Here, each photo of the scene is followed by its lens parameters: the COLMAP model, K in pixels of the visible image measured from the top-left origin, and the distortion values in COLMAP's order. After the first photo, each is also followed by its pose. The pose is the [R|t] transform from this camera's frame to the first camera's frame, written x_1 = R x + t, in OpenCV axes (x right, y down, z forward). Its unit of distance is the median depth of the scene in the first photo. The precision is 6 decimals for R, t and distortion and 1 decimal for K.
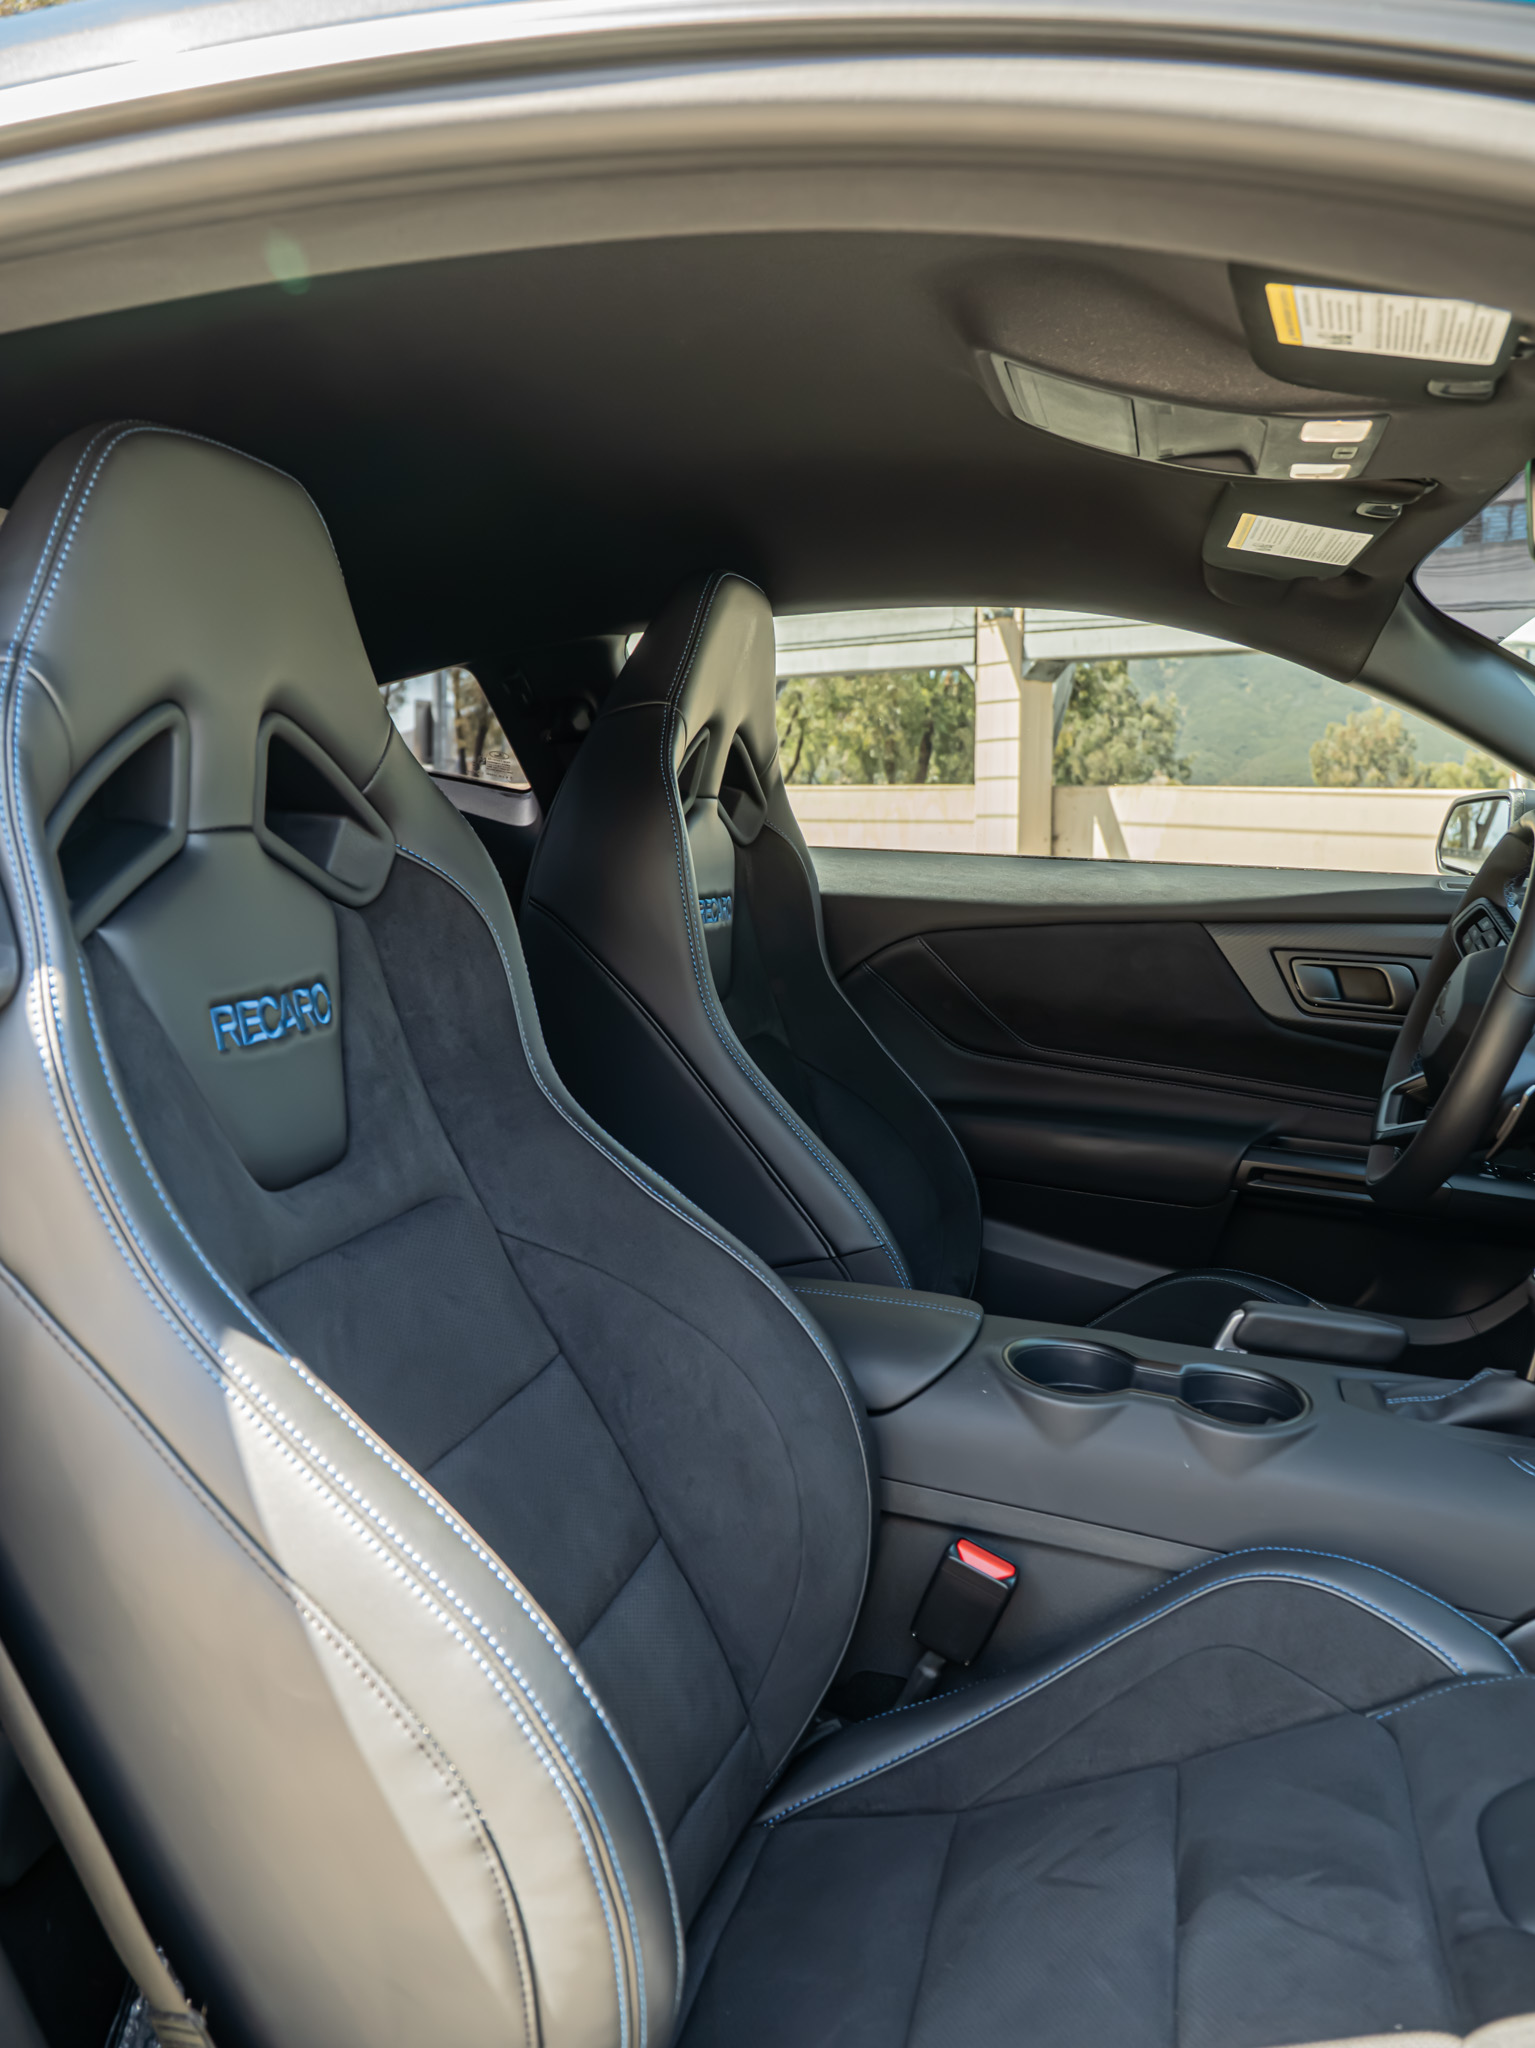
lens RADIAL K [[1574.8, 0, 768.5], [0, 1574.8, 1023.1], [0, 0, 1]] dist [-0.110123, 0.004751]
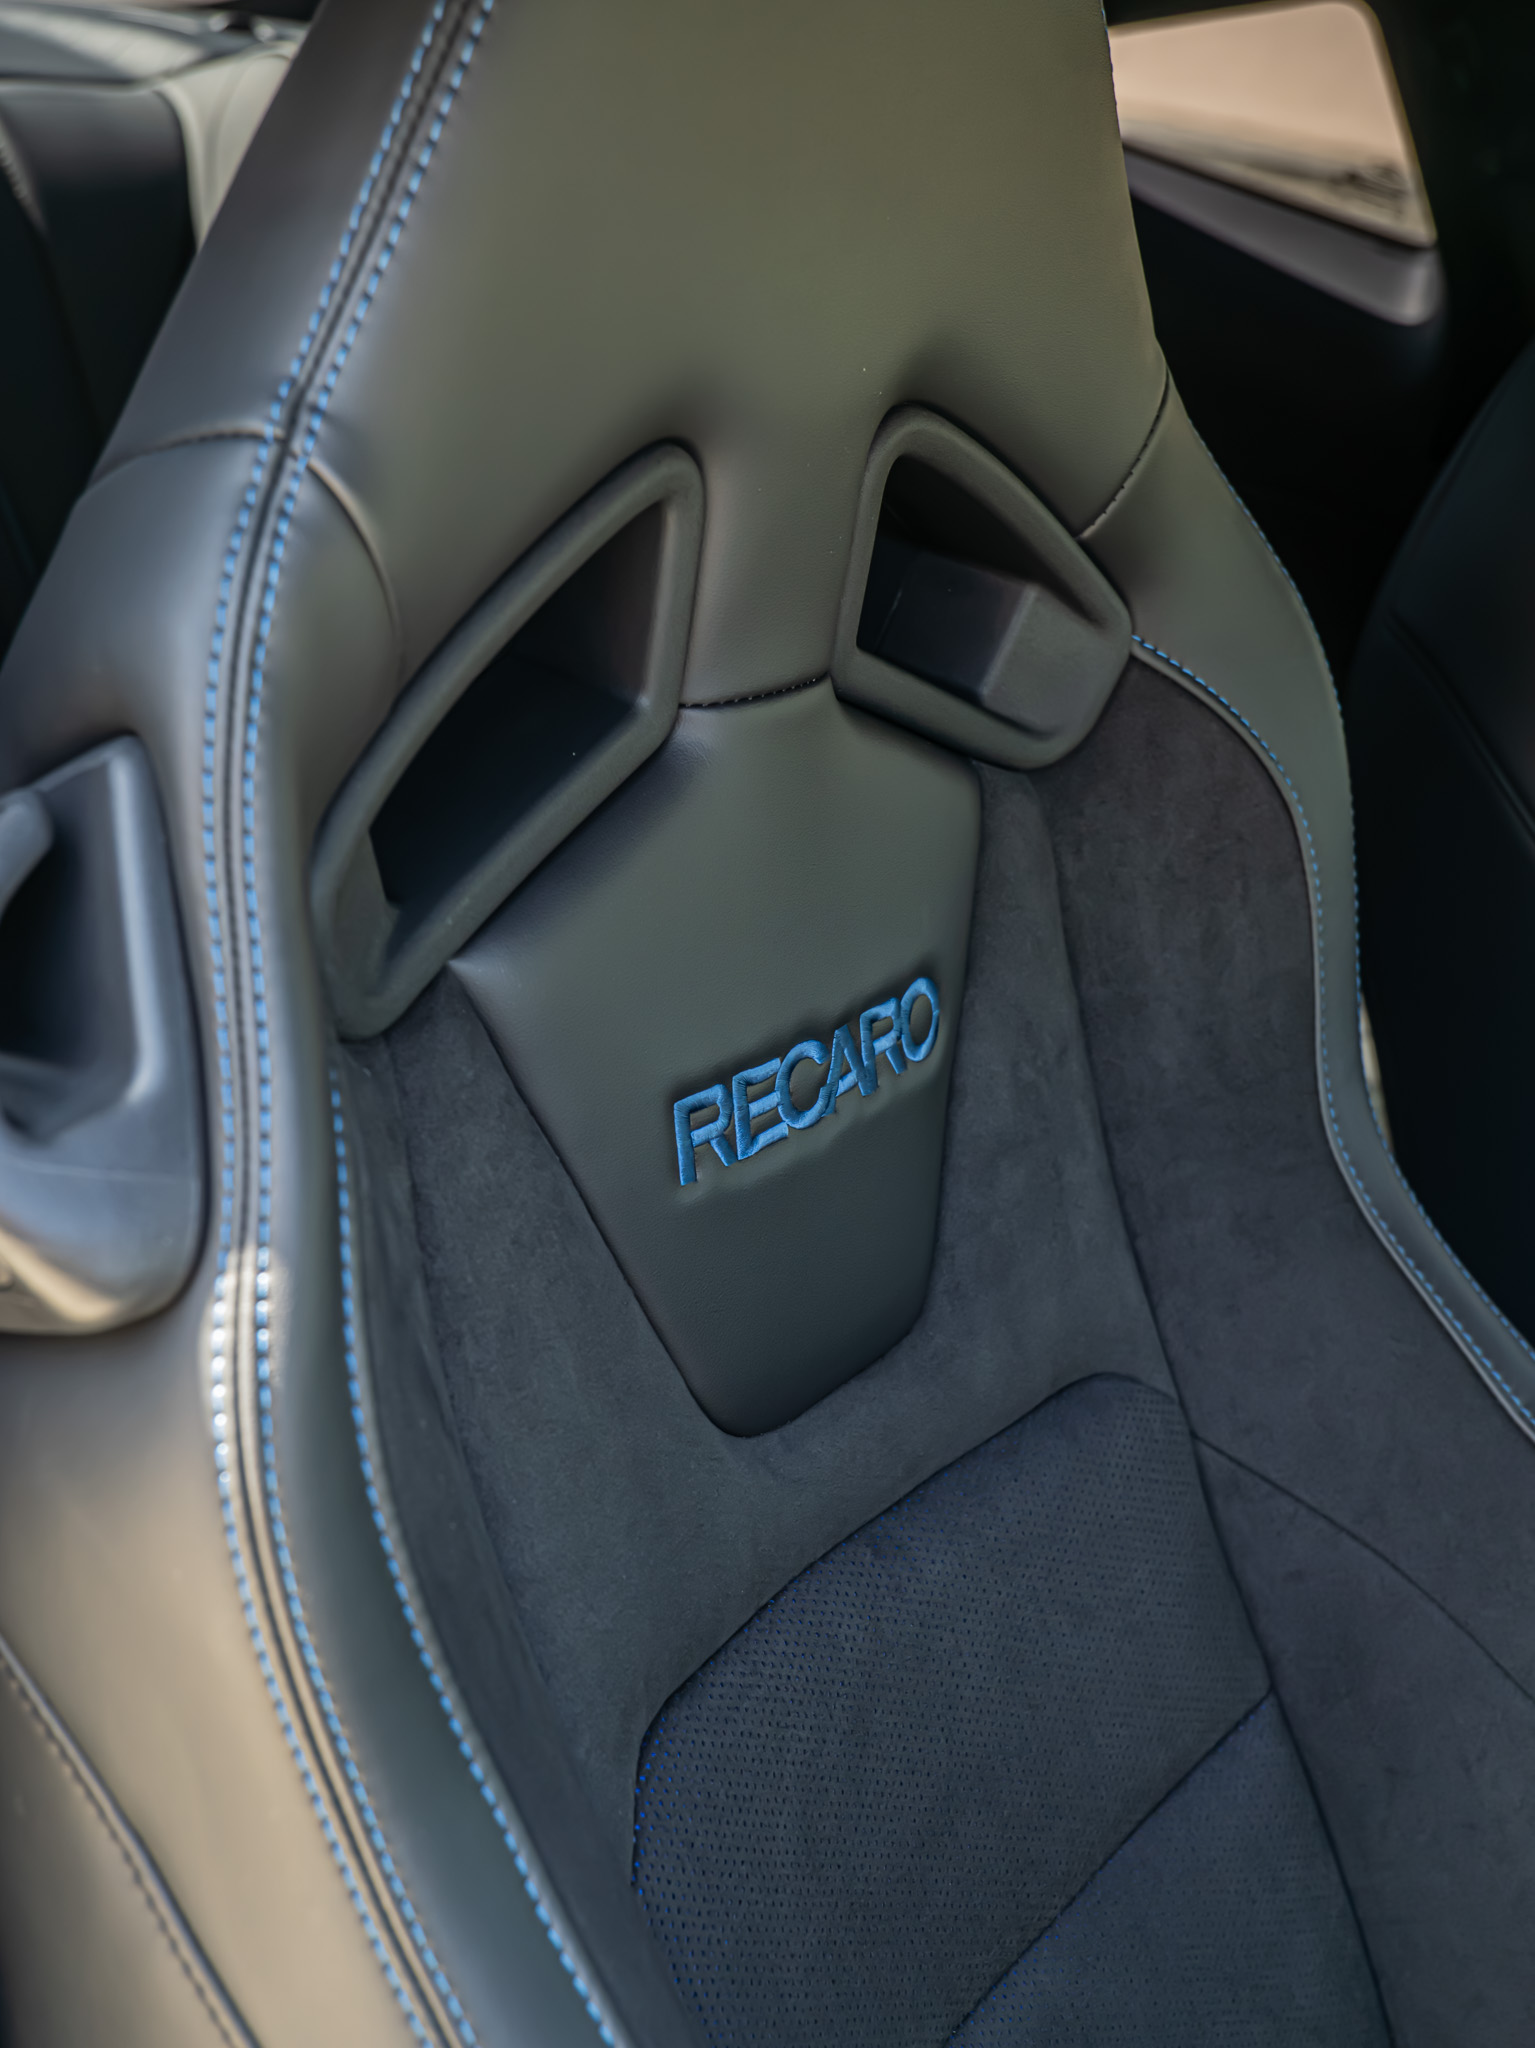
lens RADIAL K [[2425.5, 0, 770.2], [0, 2425.5, 1023.1], [0, 0, 1]] dist [0.007312, 0.000000]
pose [[0.920104, 0.218805, -0.324857, -0.084359], [-0.136338, 0.956460, 0.258062, -0.205604], [0.367178, -0.193153, 0.909875, 0.299118]]
